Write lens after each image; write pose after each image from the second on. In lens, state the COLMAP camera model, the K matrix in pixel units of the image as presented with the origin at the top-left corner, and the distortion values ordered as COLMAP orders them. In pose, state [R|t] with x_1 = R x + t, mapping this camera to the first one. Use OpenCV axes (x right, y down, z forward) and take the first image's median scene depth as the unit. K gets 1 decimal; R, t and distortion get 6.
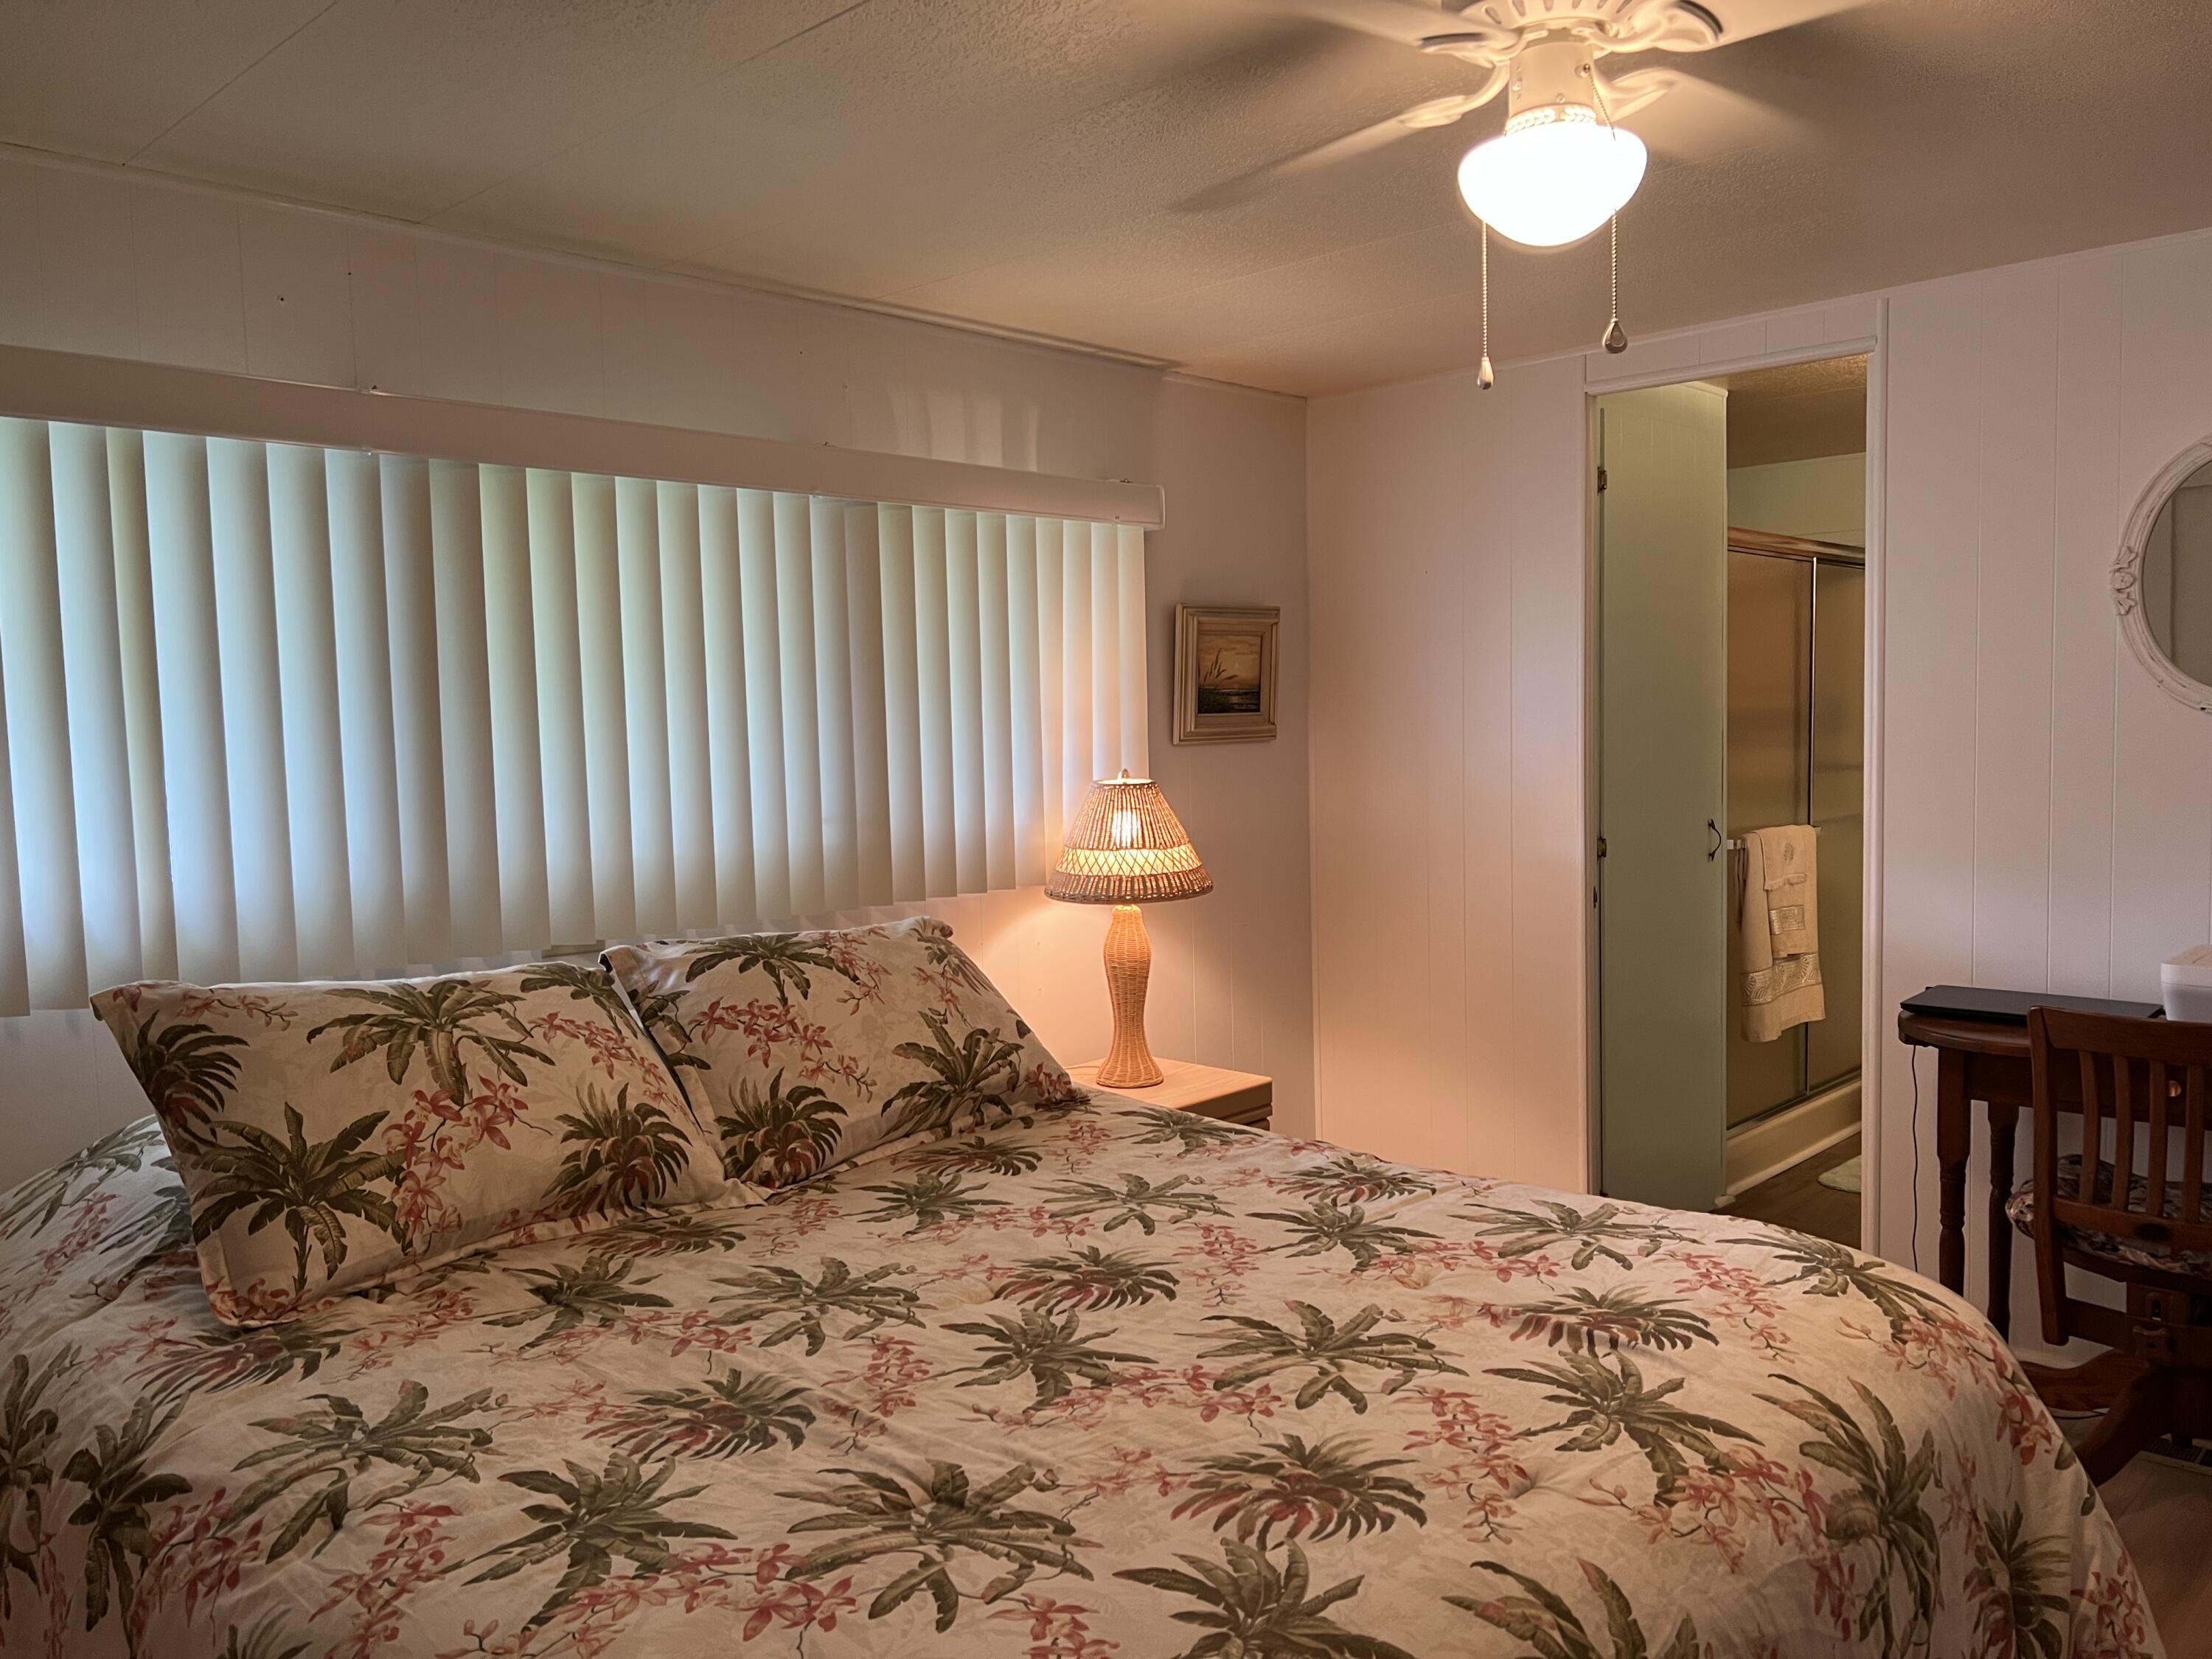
lens RADIAL K [[1683.0, 0, 1107.4], [0, 1683.0, 805.2], [0, 0, 1]] dist [0.051885, -0.051994]
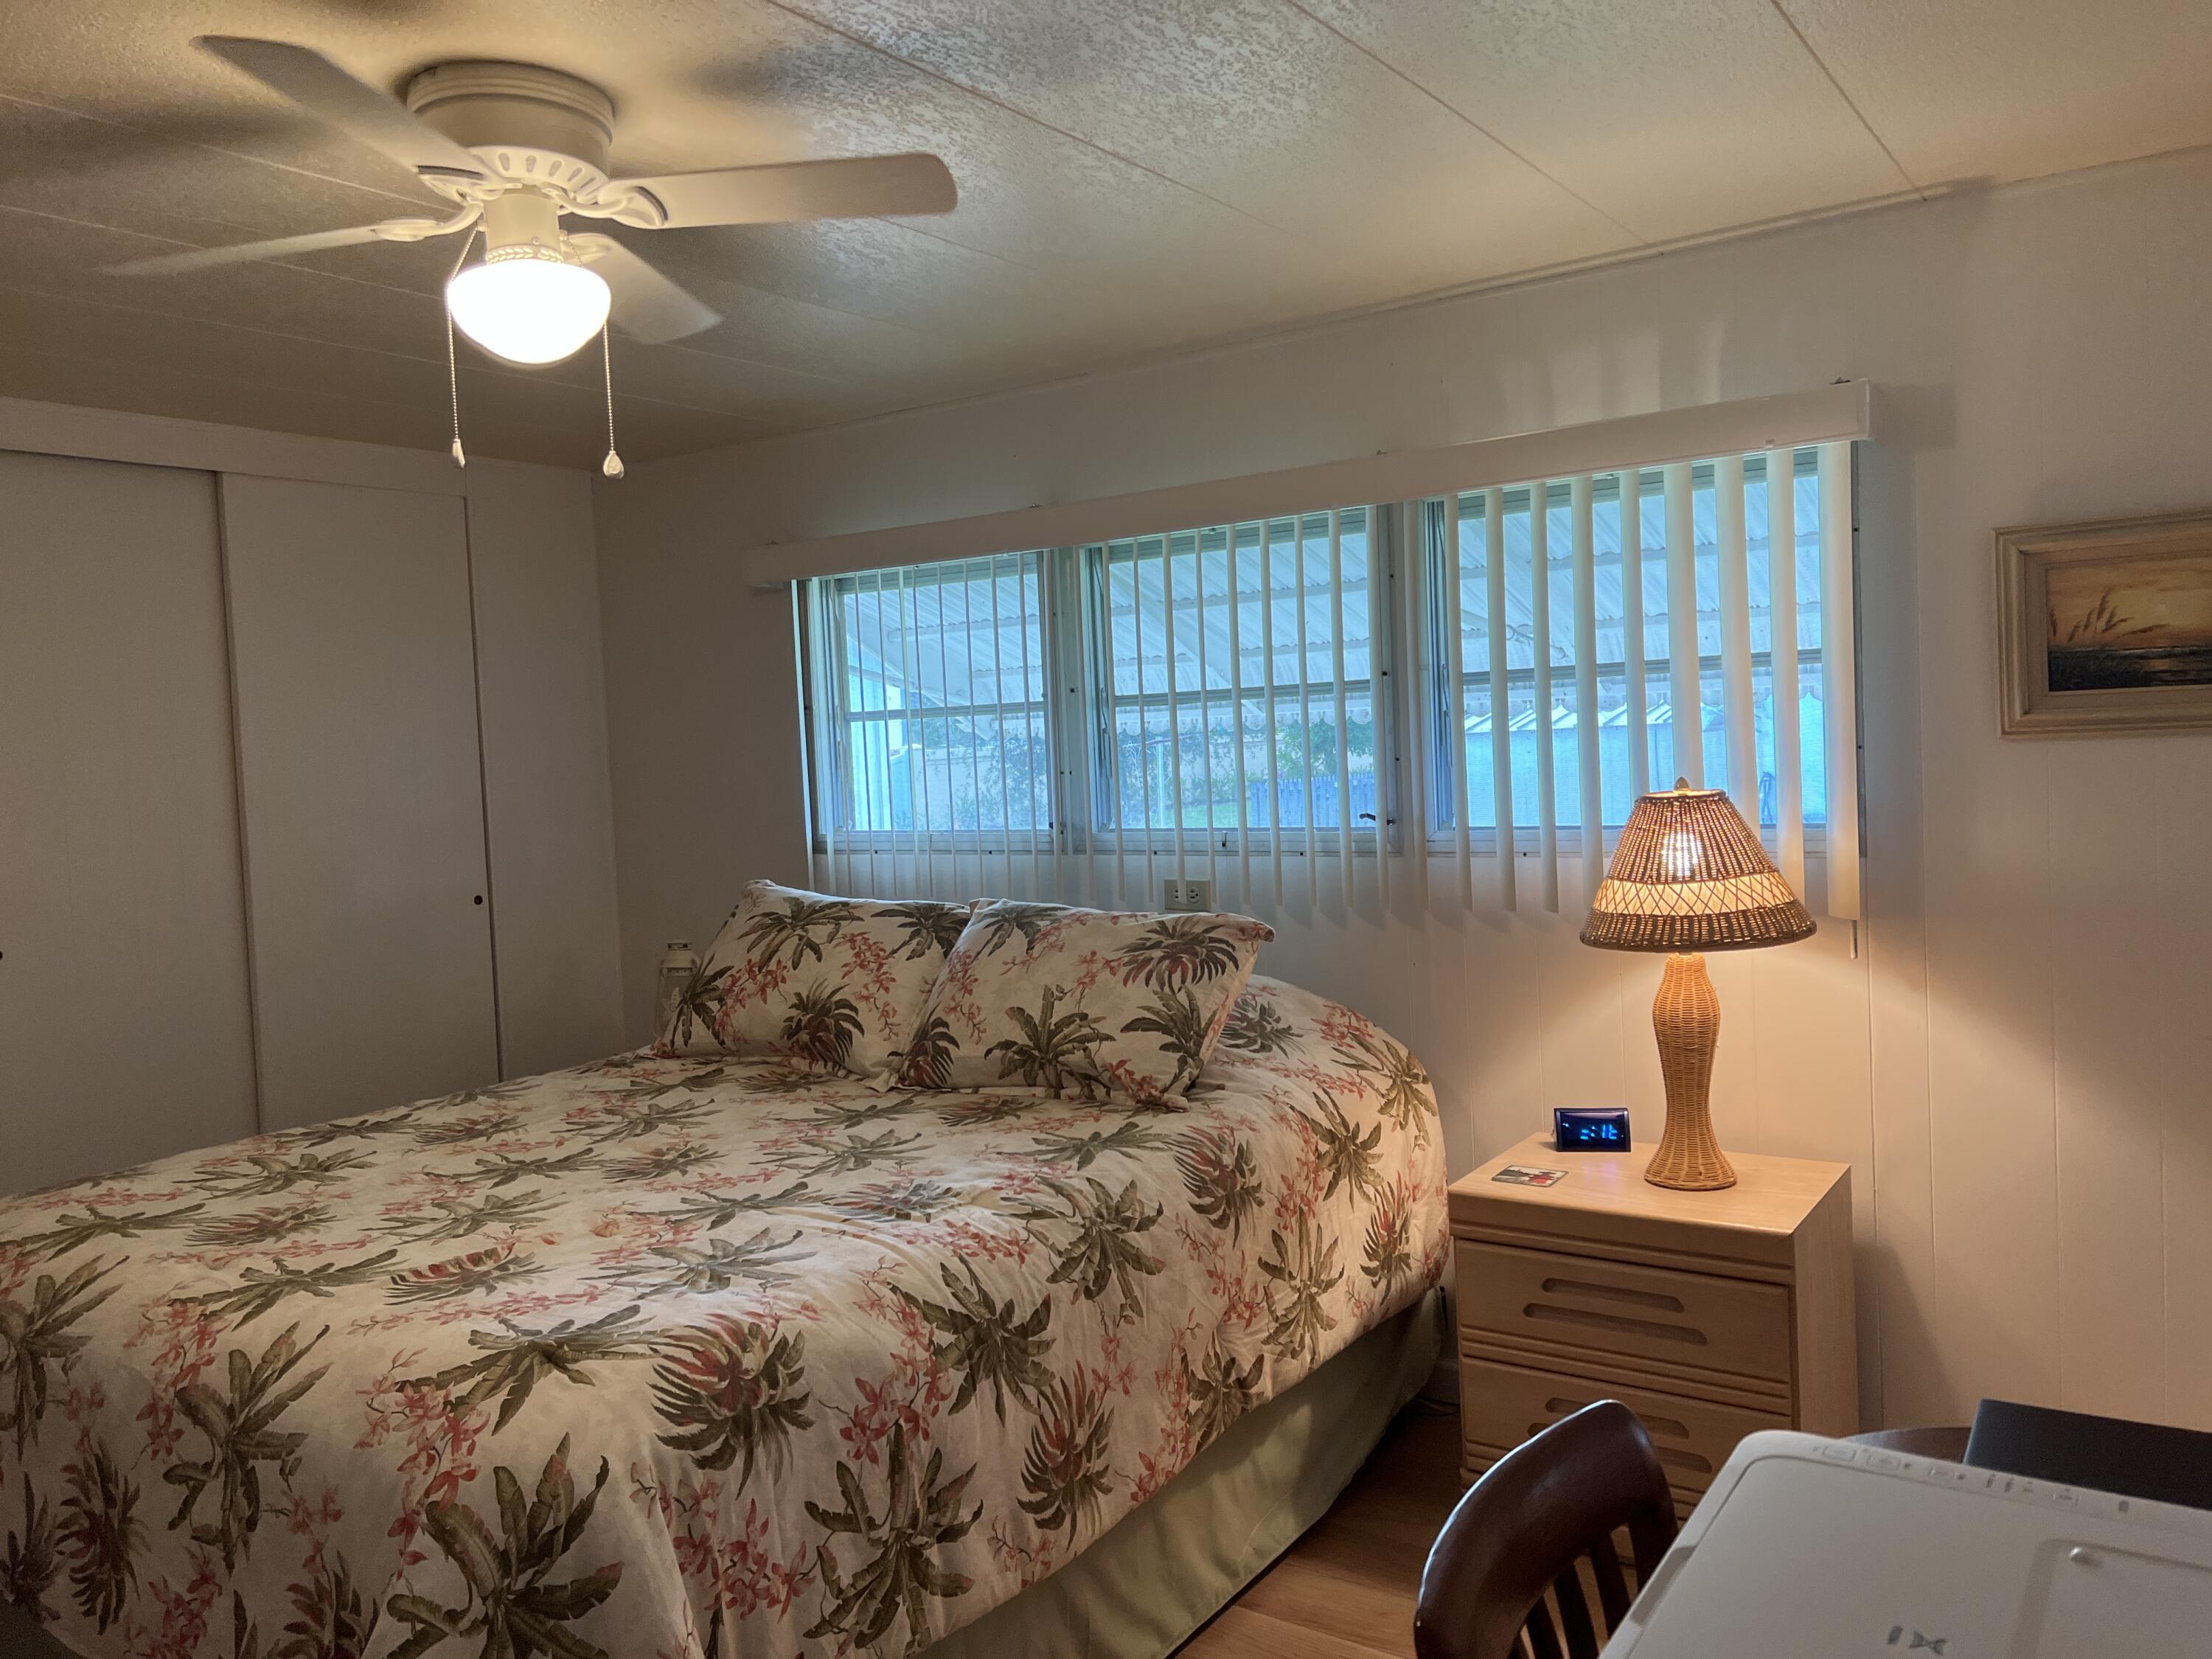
lens RADIAL K [[1677.9, 0, 1088.8], [0, 1677.9, 780.4], [0, 0, 1]] dist [0.049344, -0.050733]
pose [[0.143521, 0.043156, -0.988706, 1.394958], [-0.012110, 0.999051, 0.041850, -0.093298], [0.989573, 0.005966, 0.143907, 1.153057]]
